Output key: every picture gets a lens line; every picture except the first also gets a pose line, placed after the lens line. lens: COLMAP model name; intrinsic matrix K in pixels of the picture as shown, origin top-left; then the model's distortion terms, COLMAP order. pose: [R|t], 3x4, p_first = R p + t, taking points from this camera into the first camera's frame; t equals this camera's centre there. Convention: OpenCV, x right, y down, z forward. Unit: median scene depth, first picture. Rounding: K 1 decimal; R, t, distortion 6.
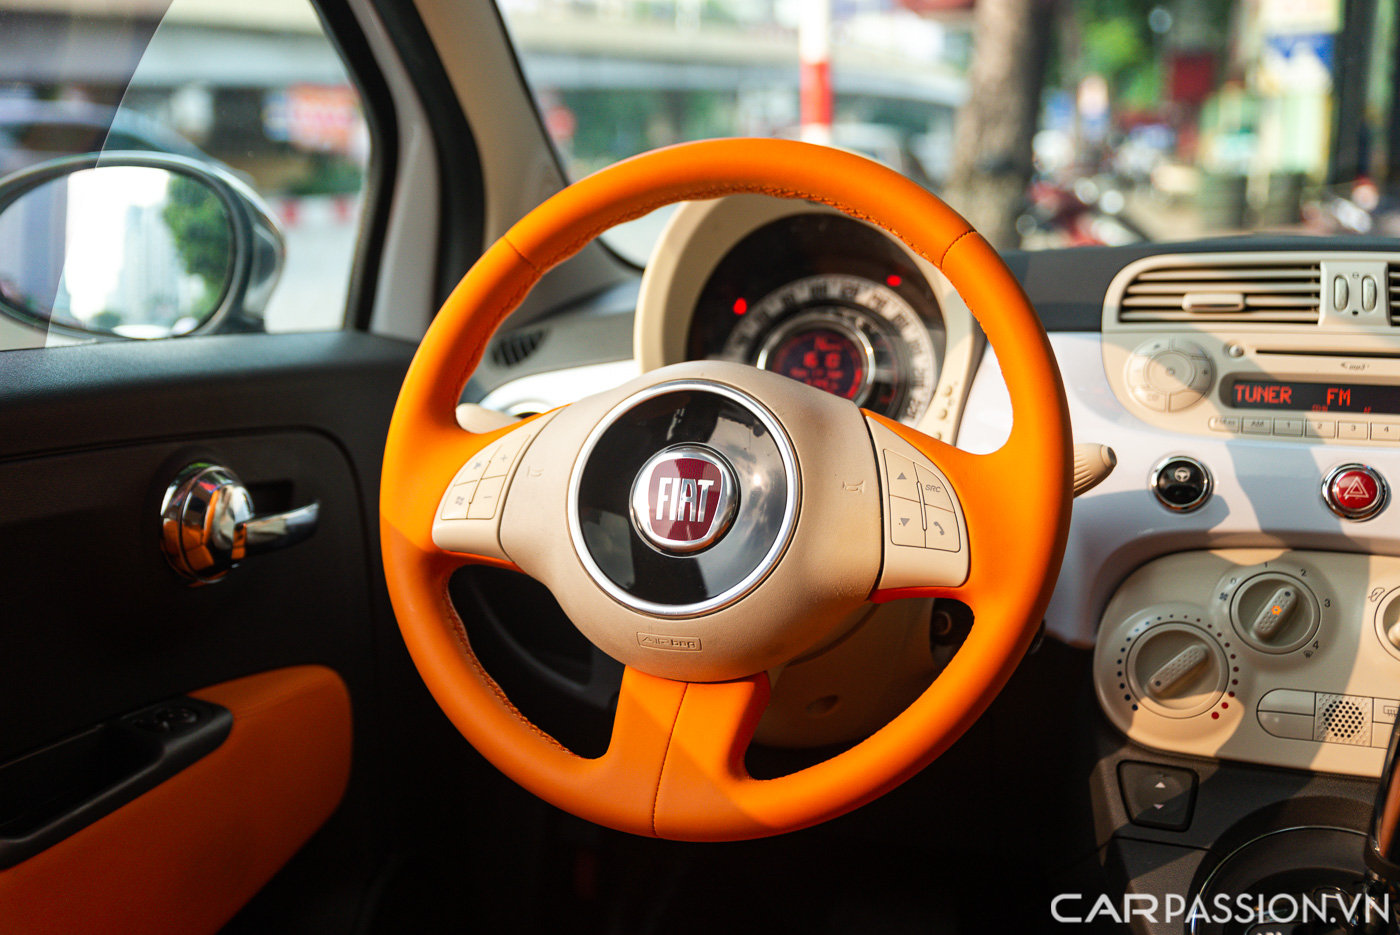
lens RADIAL K [[1438.8, 0, 695.0], [0, 1438.8, 506.4], [0, 0, 1]] dist [0.002850, -0.019451]
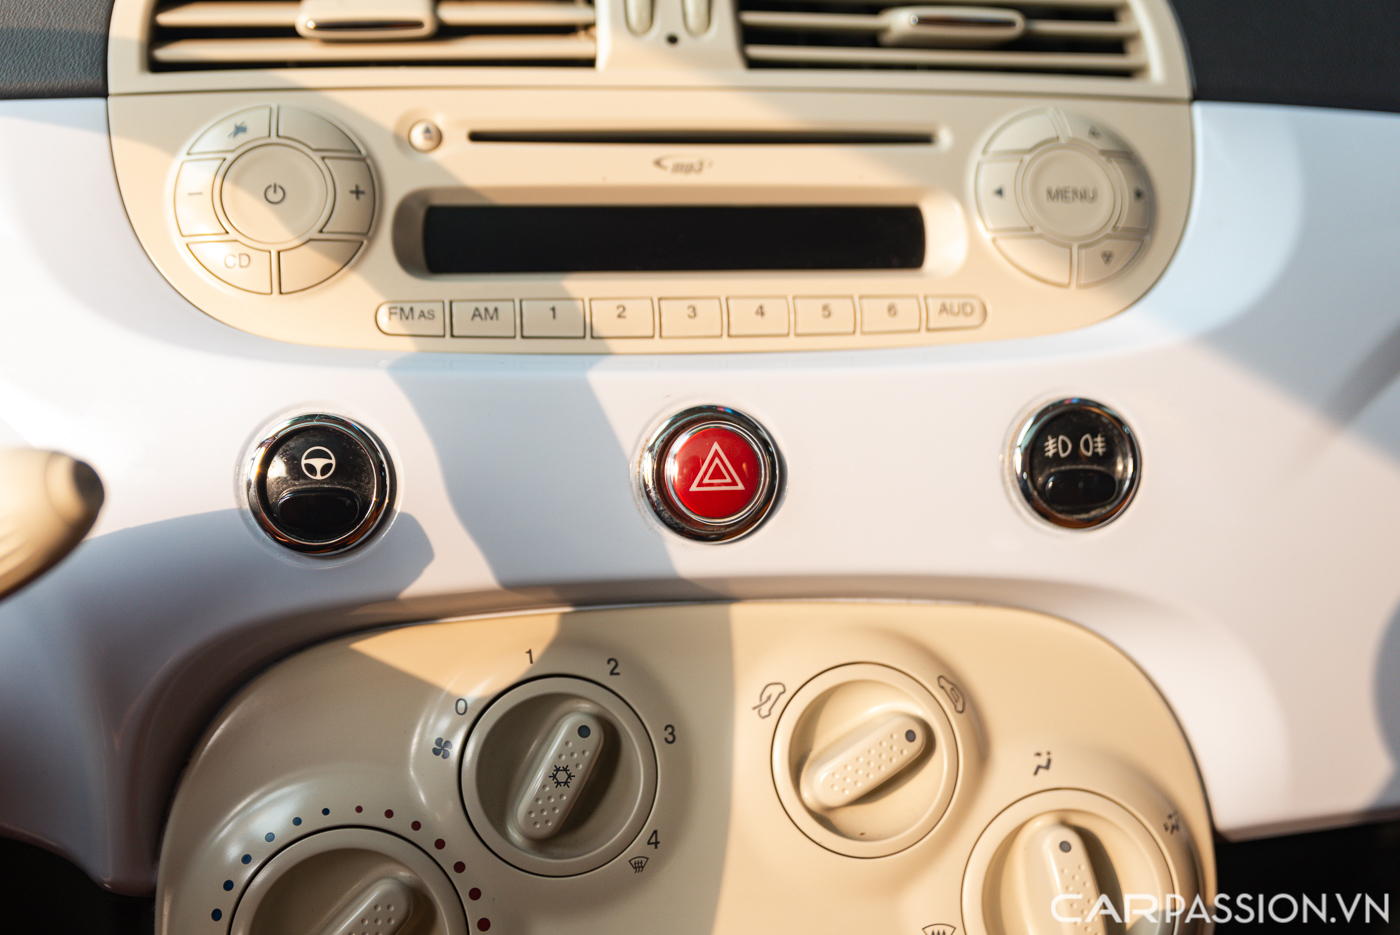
lens RADIAL K [[1535.9, 0, 634.3], [0, 1535.9, 463.4], [0, 0, 1]] dist [-0.016438, 0.013397]
pose [[0.897865, -0.129324, 0.420849, 0.237780], [0.068349, 0.985241, 0.156937, -0.082607], [-0.434933, -0.112144, 0.893452, 0.580460]]
